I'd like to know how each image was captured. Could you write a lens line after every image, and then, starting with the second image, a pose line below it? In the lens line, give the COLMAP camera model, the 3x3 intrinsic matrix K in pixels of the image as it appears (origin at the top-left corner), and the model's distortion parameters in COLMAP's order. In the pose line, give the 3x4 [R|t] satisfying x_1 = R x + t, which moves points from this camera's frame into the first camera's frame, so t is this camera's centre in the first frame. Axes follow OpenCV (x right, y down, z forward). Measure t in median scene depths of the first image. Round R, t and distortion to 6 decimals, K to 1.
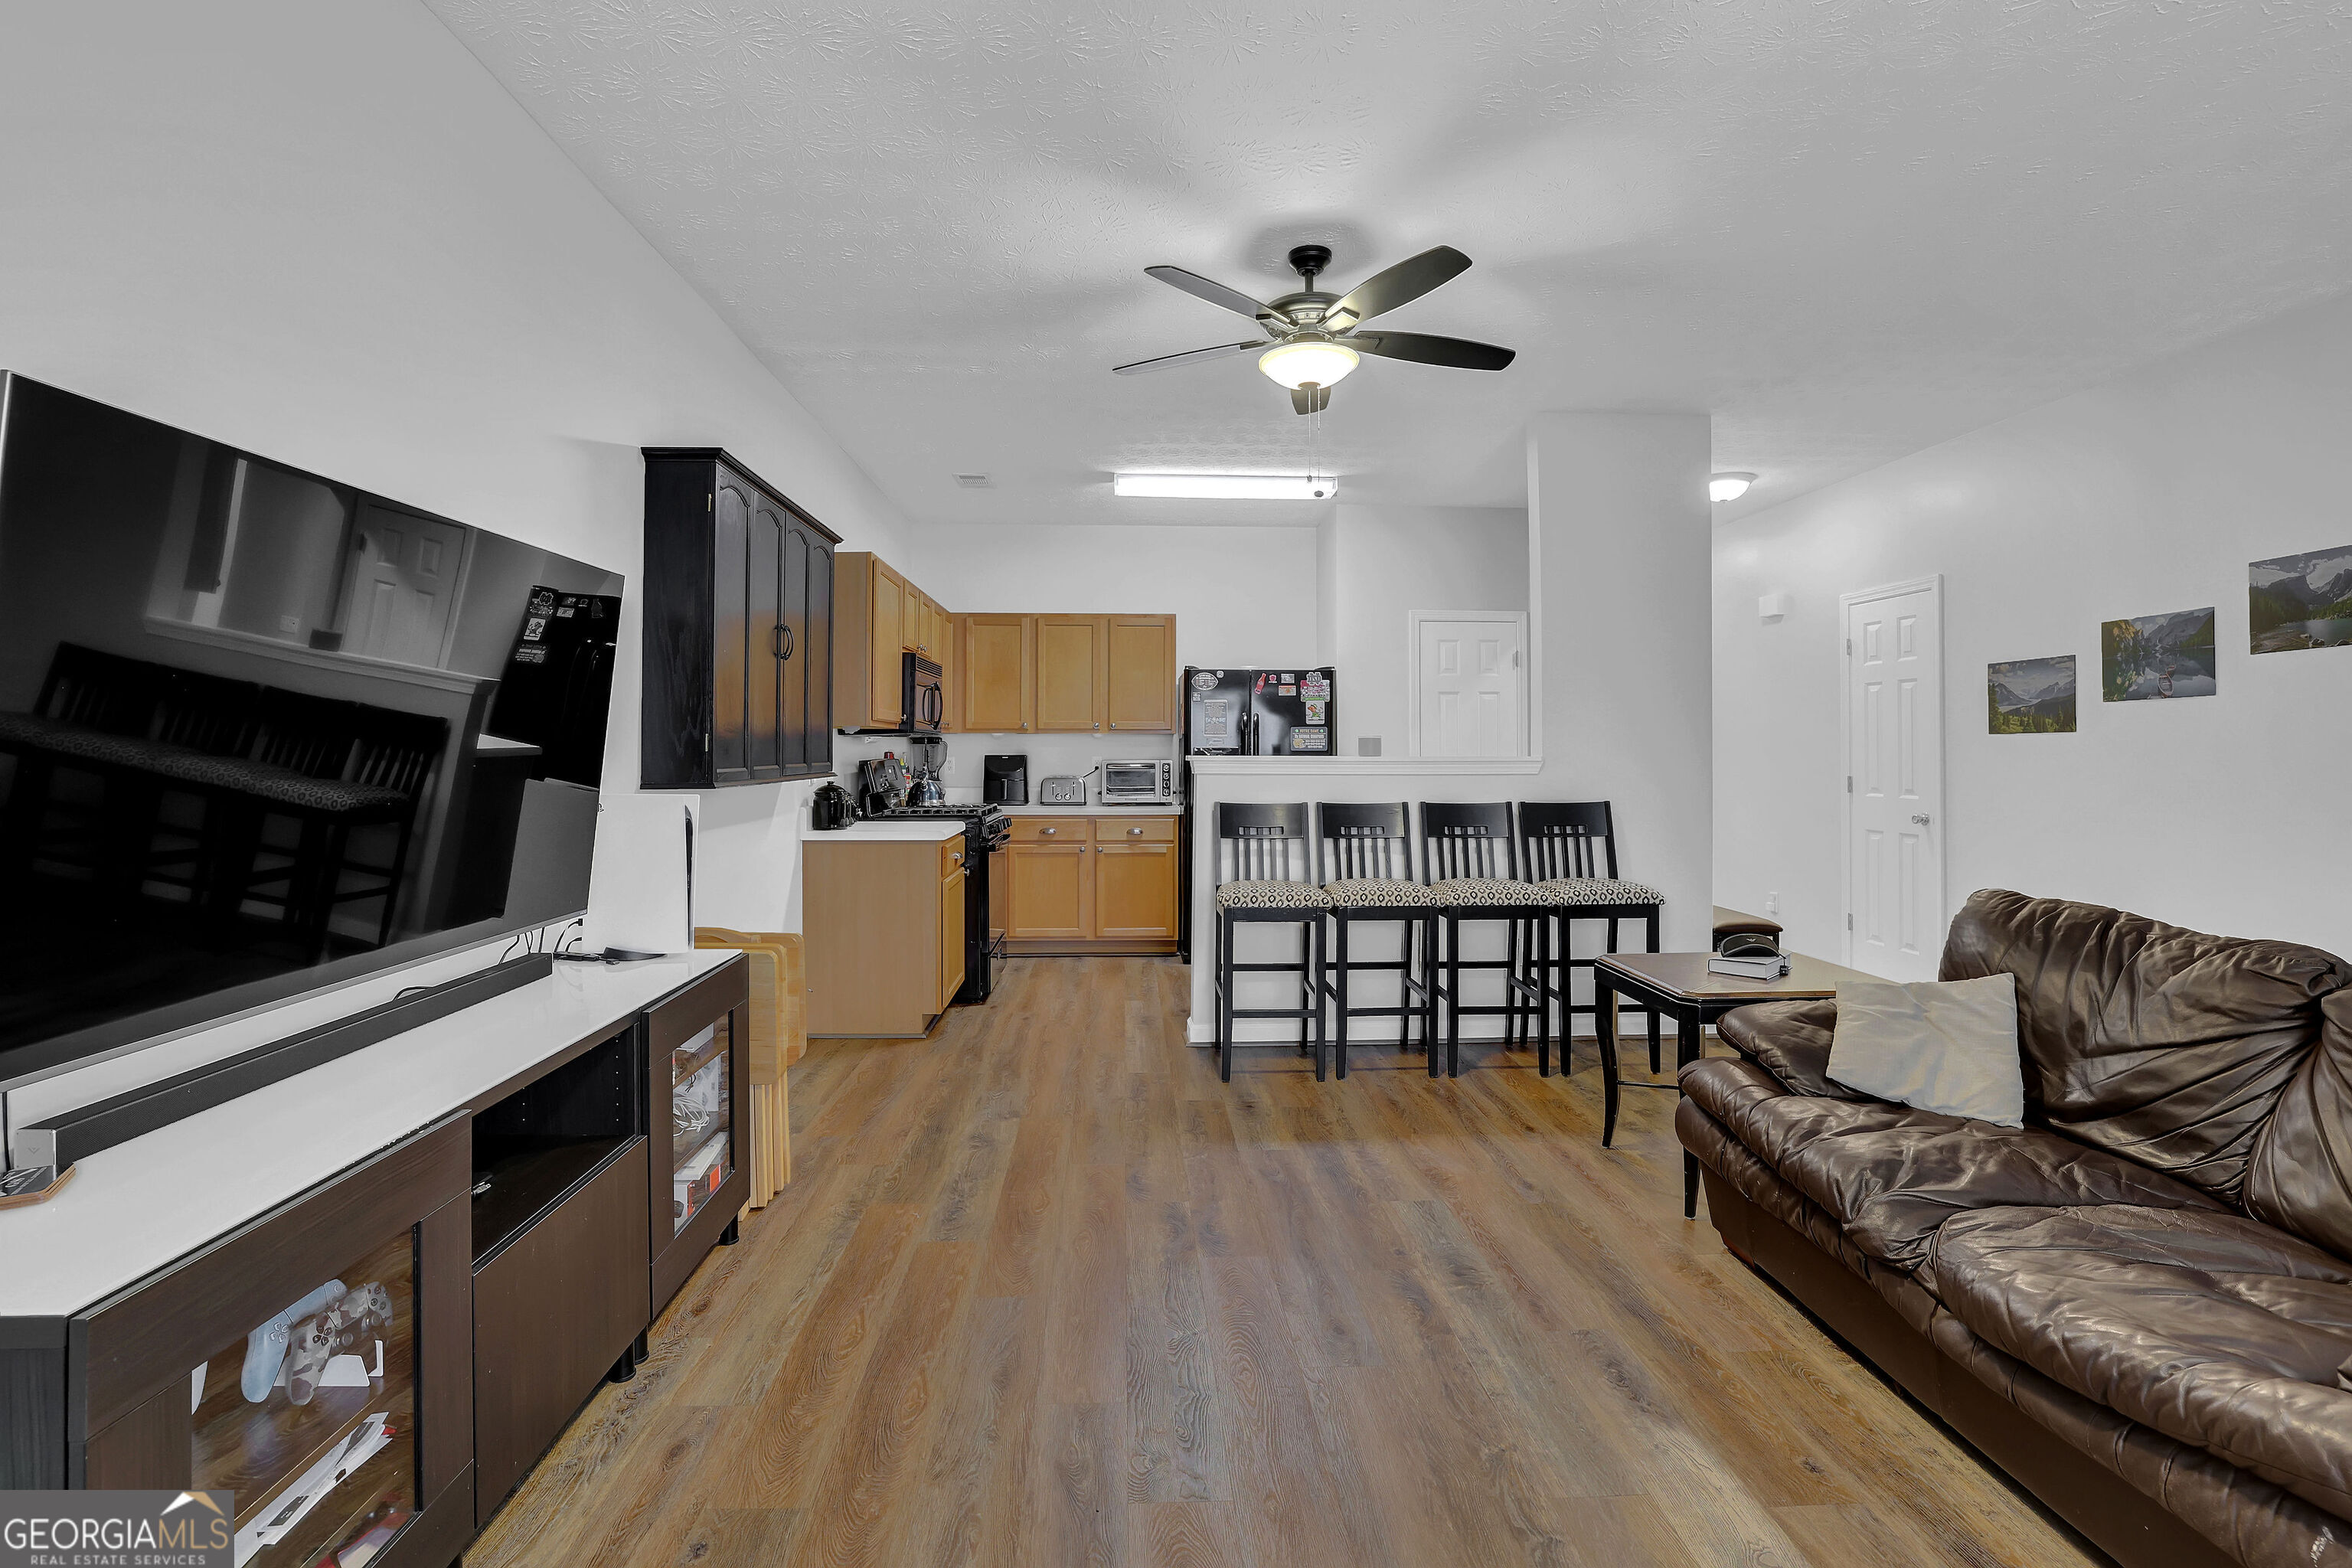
lens RADIAL K [[1073.0, 0, 1170.4], [0, 1073.0, 743.5], [0, 0, 1]] dist [-0.040565, 0.015270]
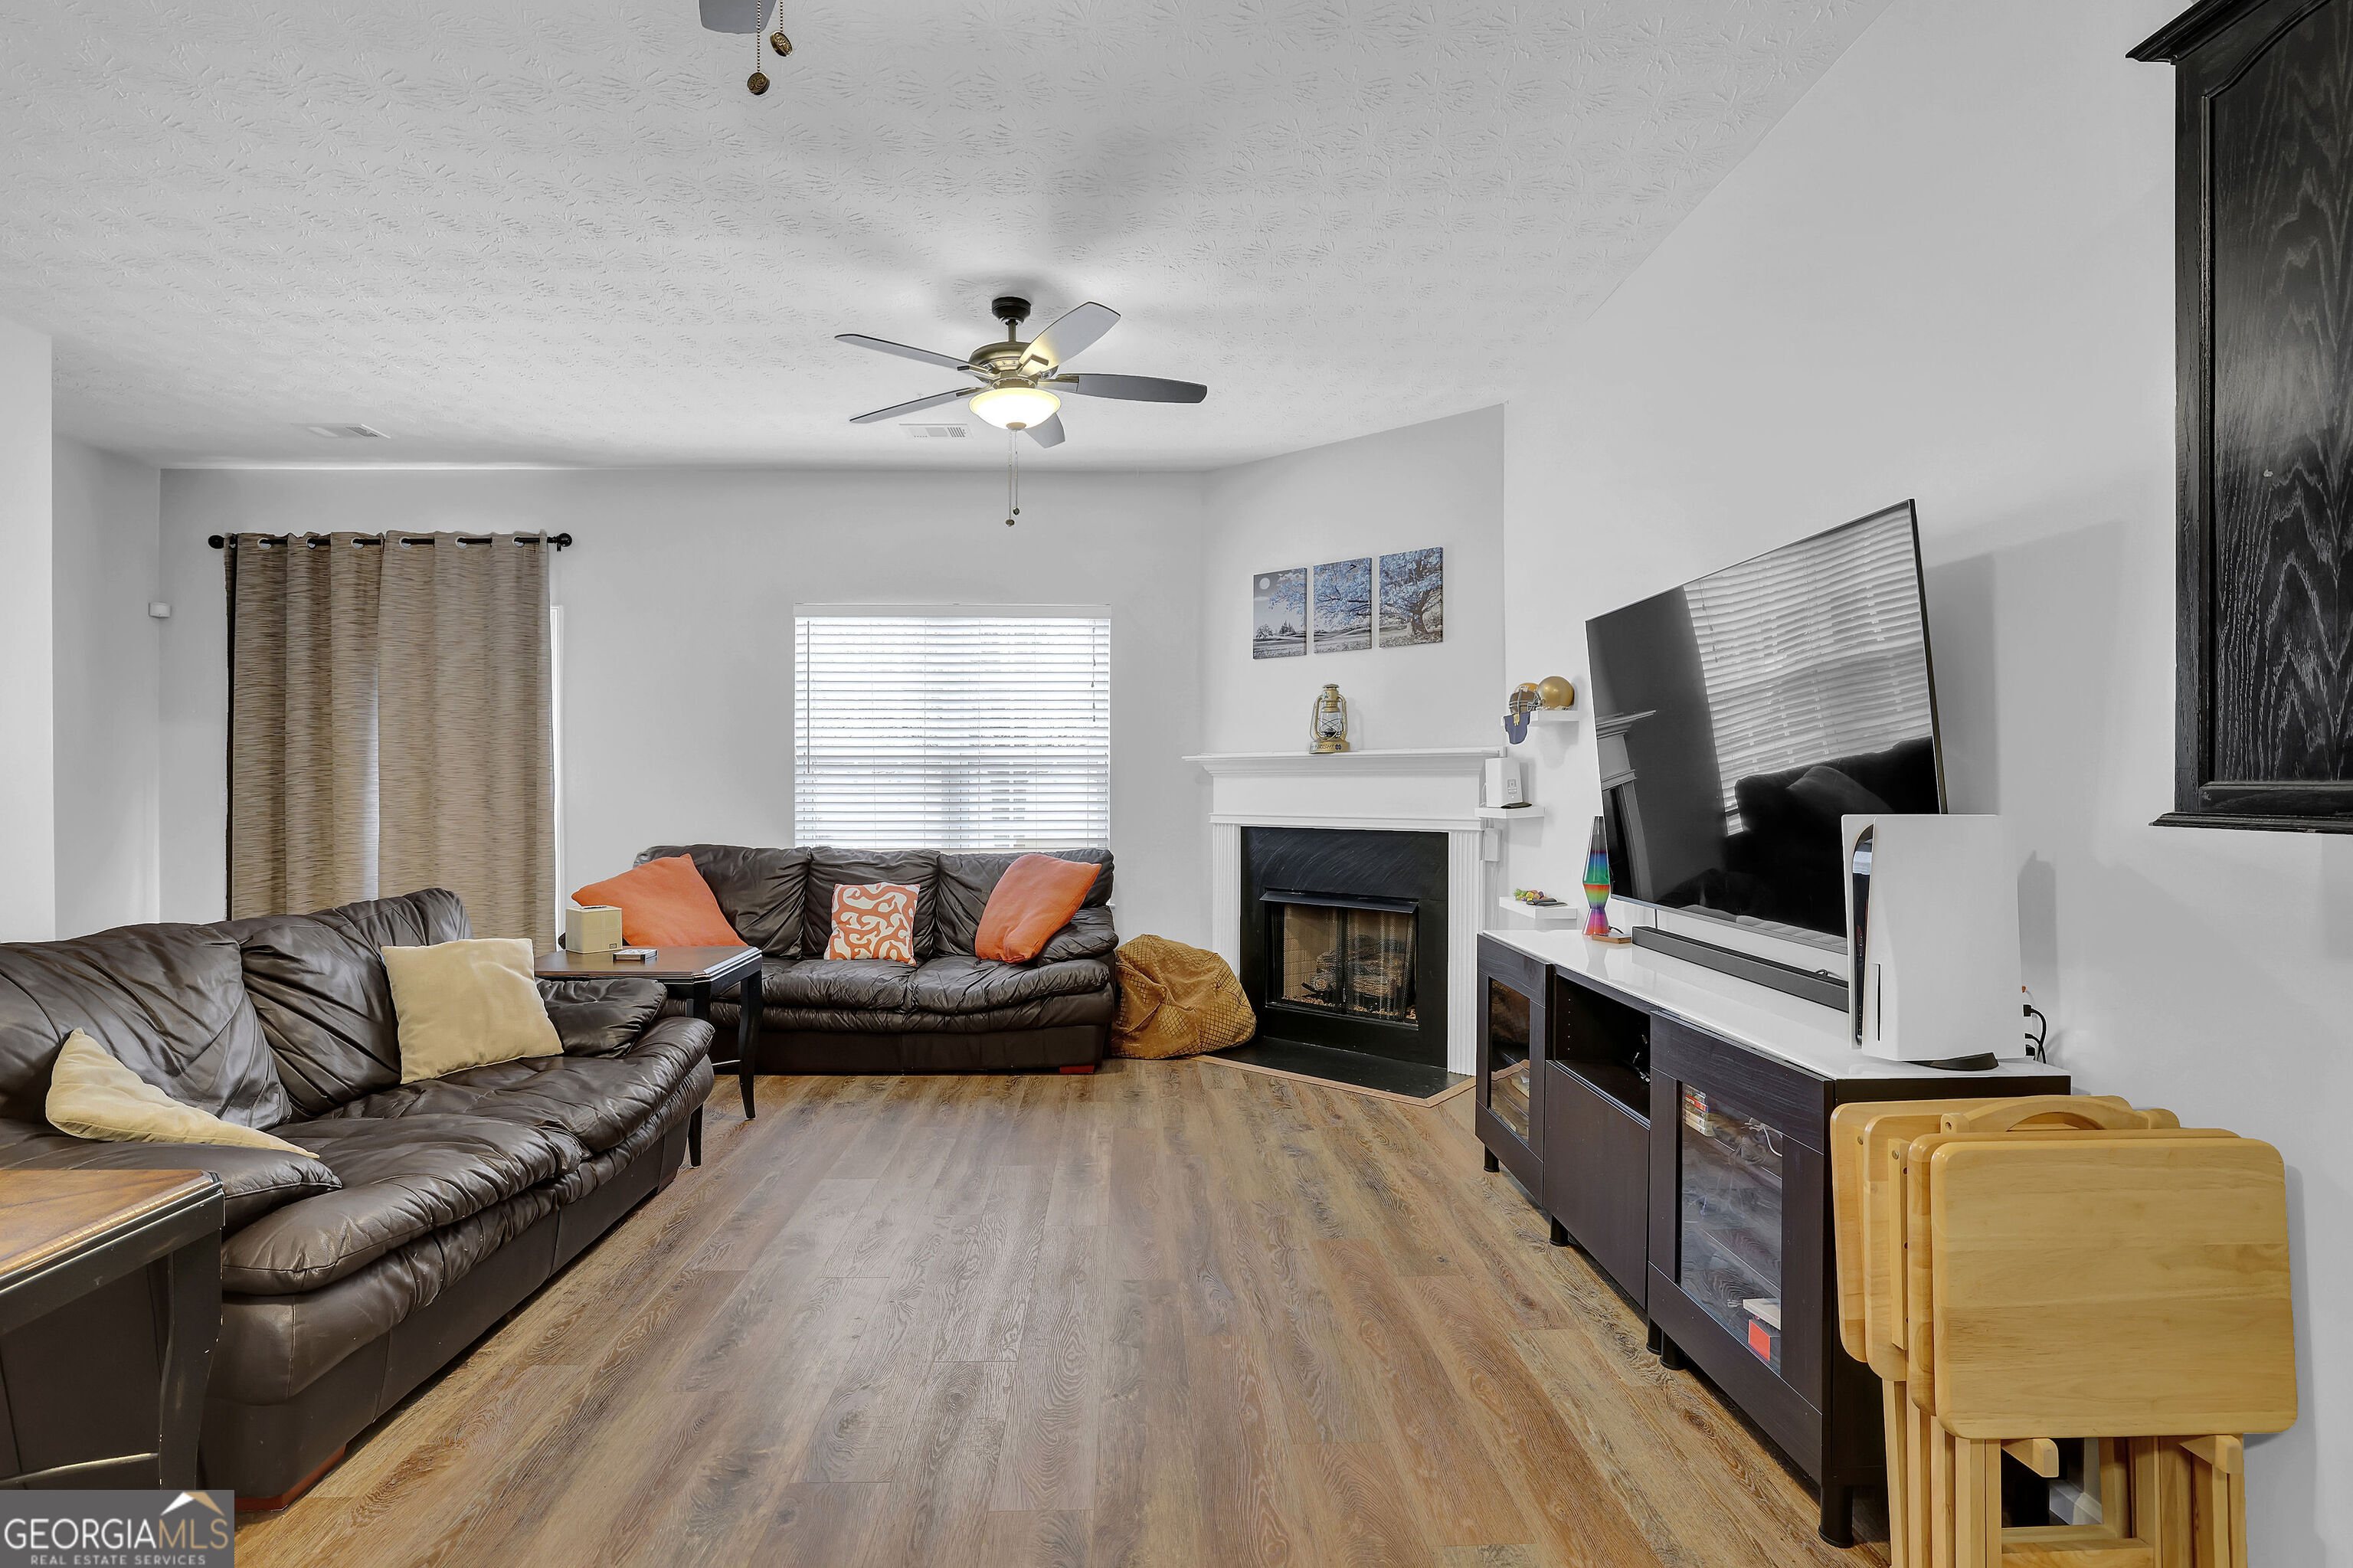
lens RADIAL K [[1113.9, 0, 1115.6], [0, 1113.9, 793.3], [0, 0, 1]] dist [-0.053173, 0.029441]
pose [[-0.998351, -0.011293, 0.056287, -0.014341], [-0.011195, 0.999935, 0.002059, 0.021422], [-0.056306, 0.001425, -0.998413, 1.231998]]
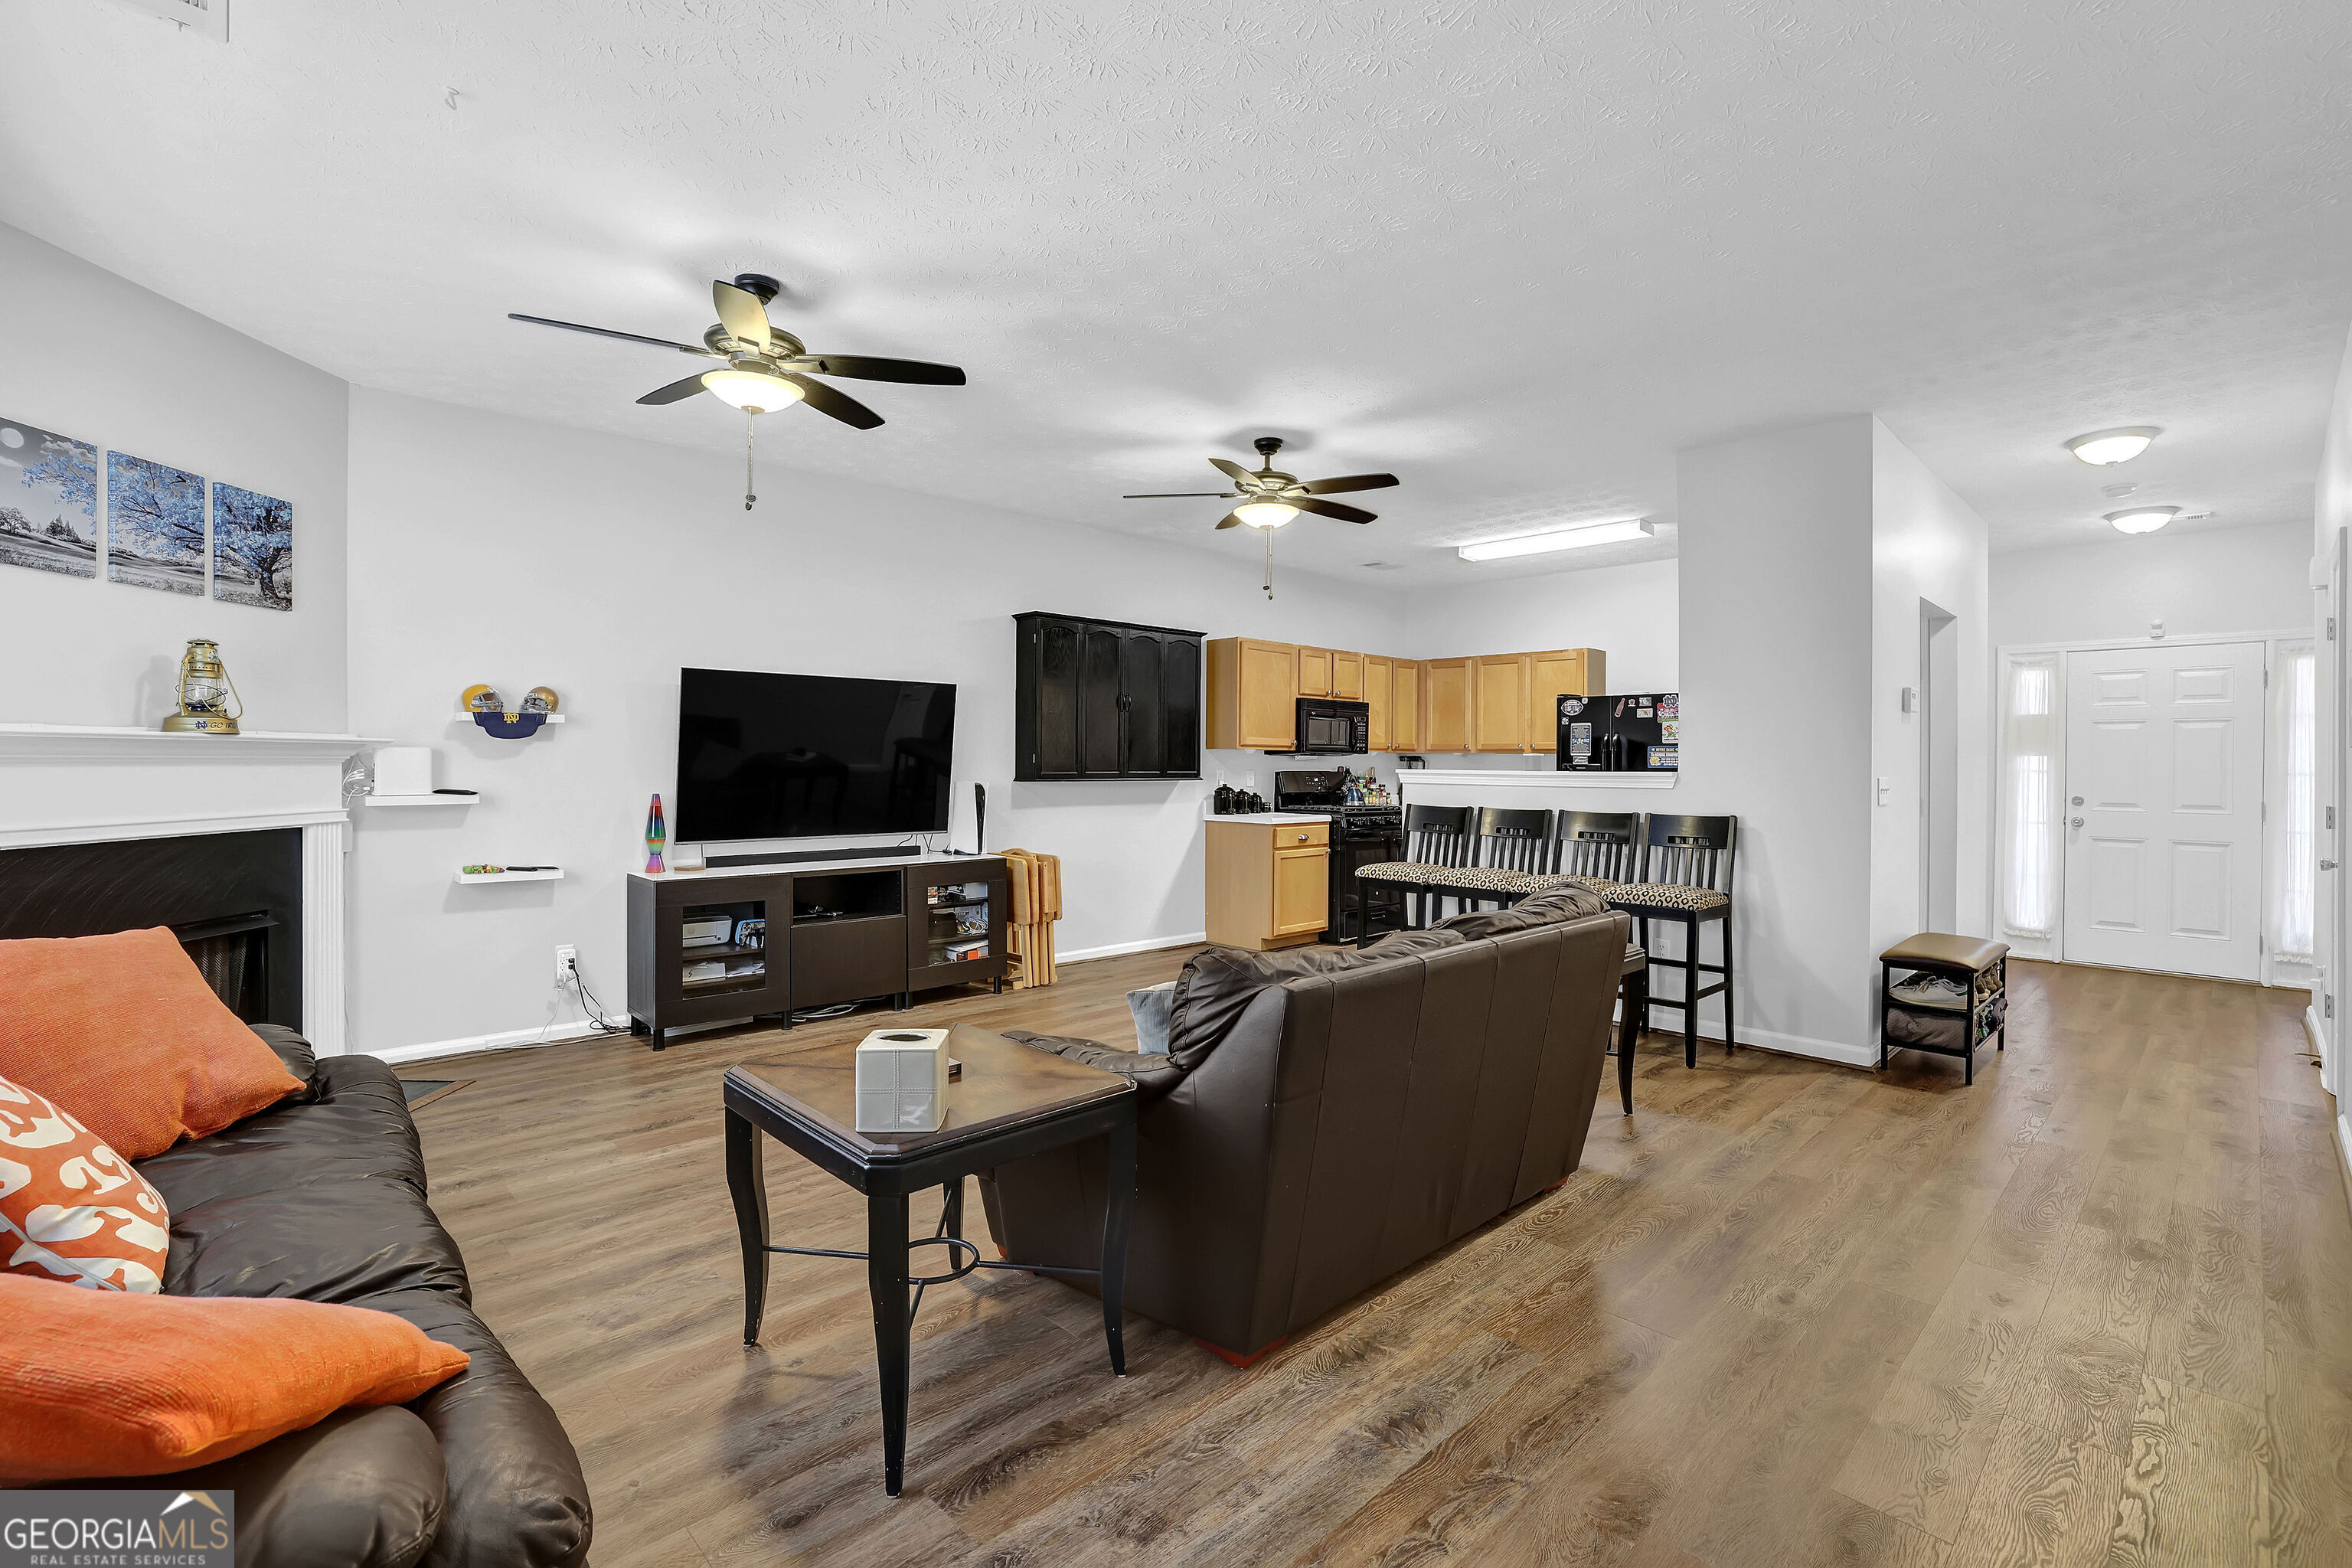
lens RADIAL K [[1011.0, 0, 1218.4], [0, 1011.0, 781.5], [0, 0, 1]] dist [-0.062739, 0.012887]
pose [[0.663415, 0.008238, -0.748206, 1.044490], [0.004405, 0.999879, 0.014915, 0.006987], [0.748238, -0.013191, 0.663299, -0.017755]]
